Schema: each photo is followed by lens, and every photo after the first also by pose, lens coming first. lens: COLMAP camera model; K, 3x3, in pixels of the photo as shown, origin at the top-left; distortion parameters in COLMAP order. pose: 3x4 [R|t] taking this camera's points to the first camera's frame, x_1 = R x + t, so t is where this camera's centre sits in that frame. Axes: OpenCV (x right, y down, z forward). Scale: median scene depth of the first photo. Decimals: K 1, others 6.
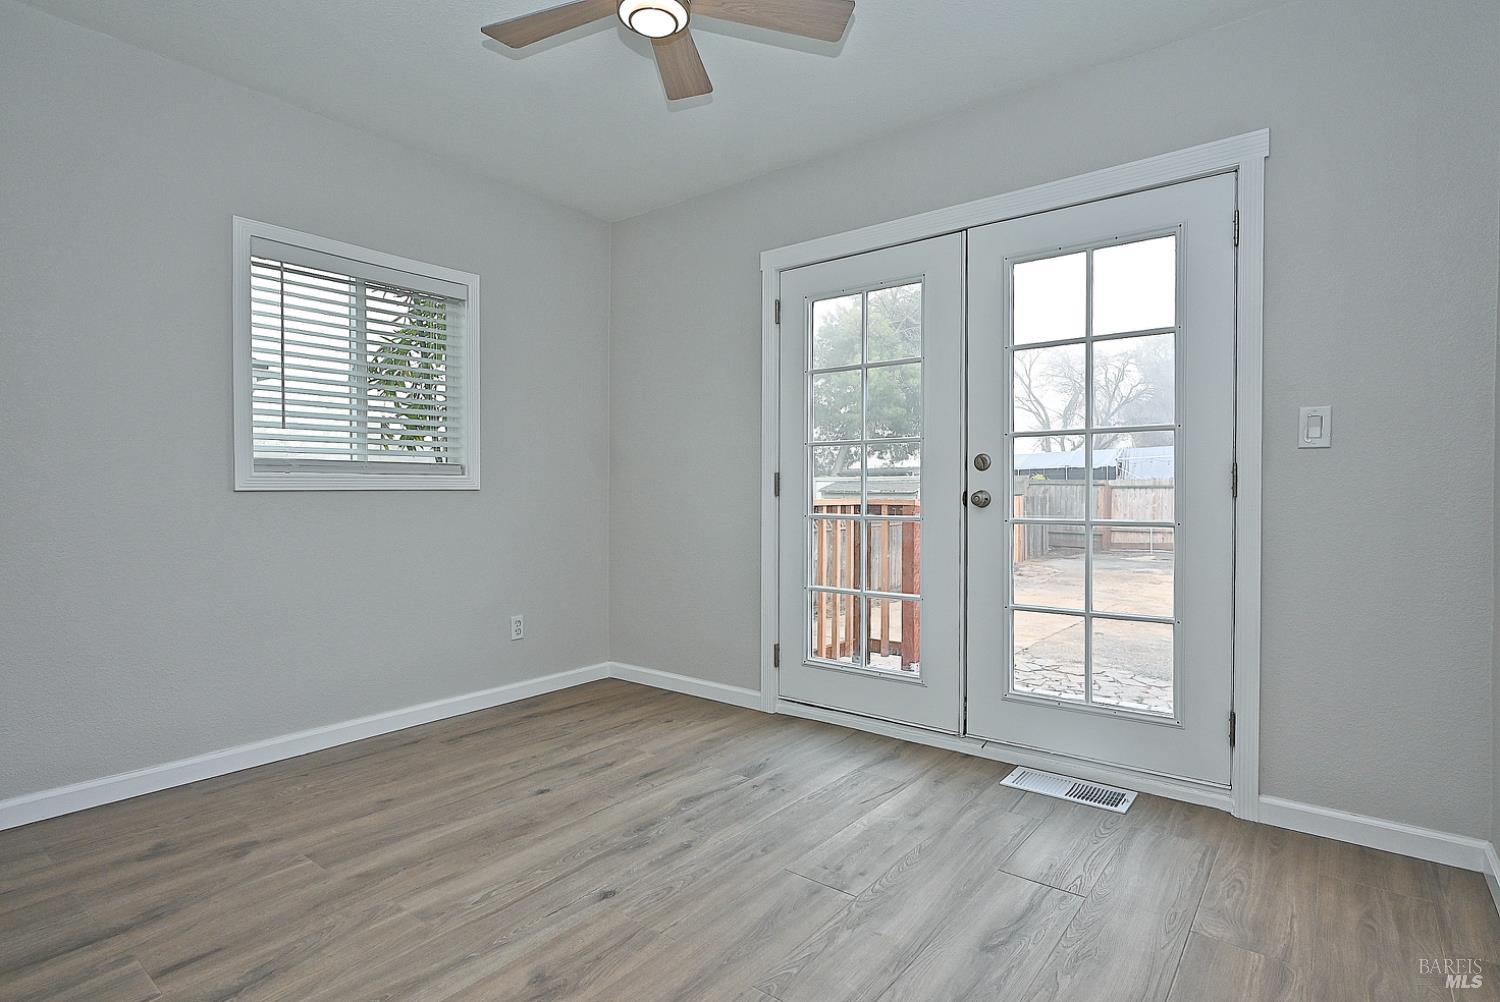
lens RADIAL K [[744.5, 0, 744.4], [0, 744.5, 498.9], [0, 0, 1]] dist [0.002803, 0.000271]
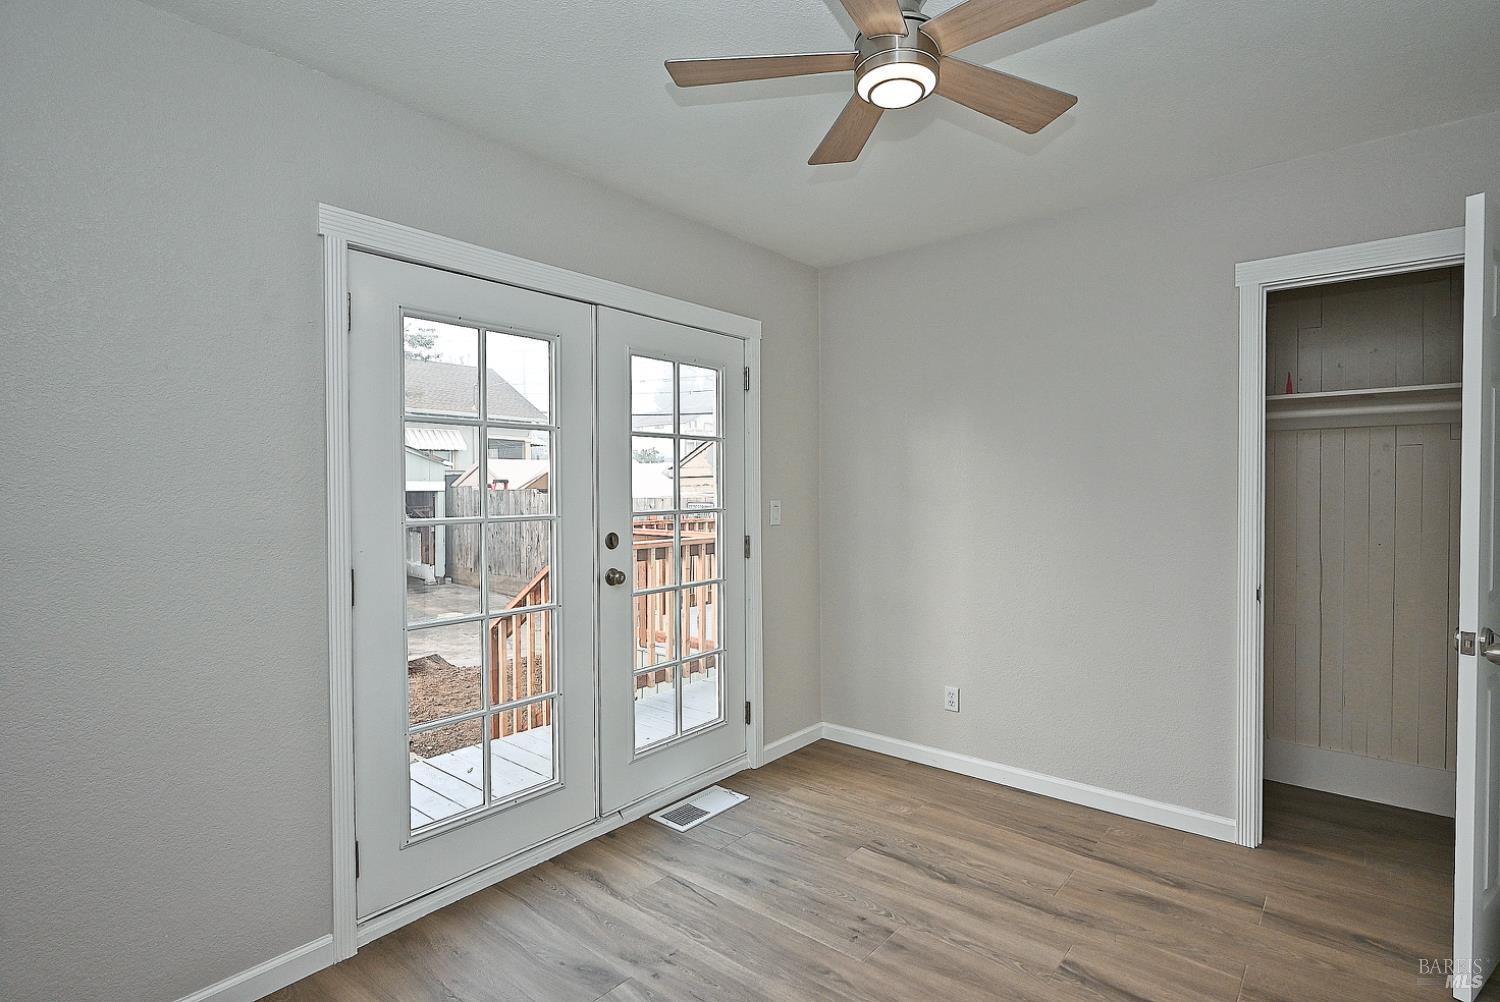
lens RADIAL K [[744.5, 0, 741.0], [0, 744.5, 497.5], [0, 0, 1]] dist [0.002803, 0.000271]
pose [[0.038423, -0.017290, 0.999112, -0.733605], [0.013751, 0.999765, 0.016772, -0.129766], [-0.999167, 0.013094, 0.038651, 0.833352]]
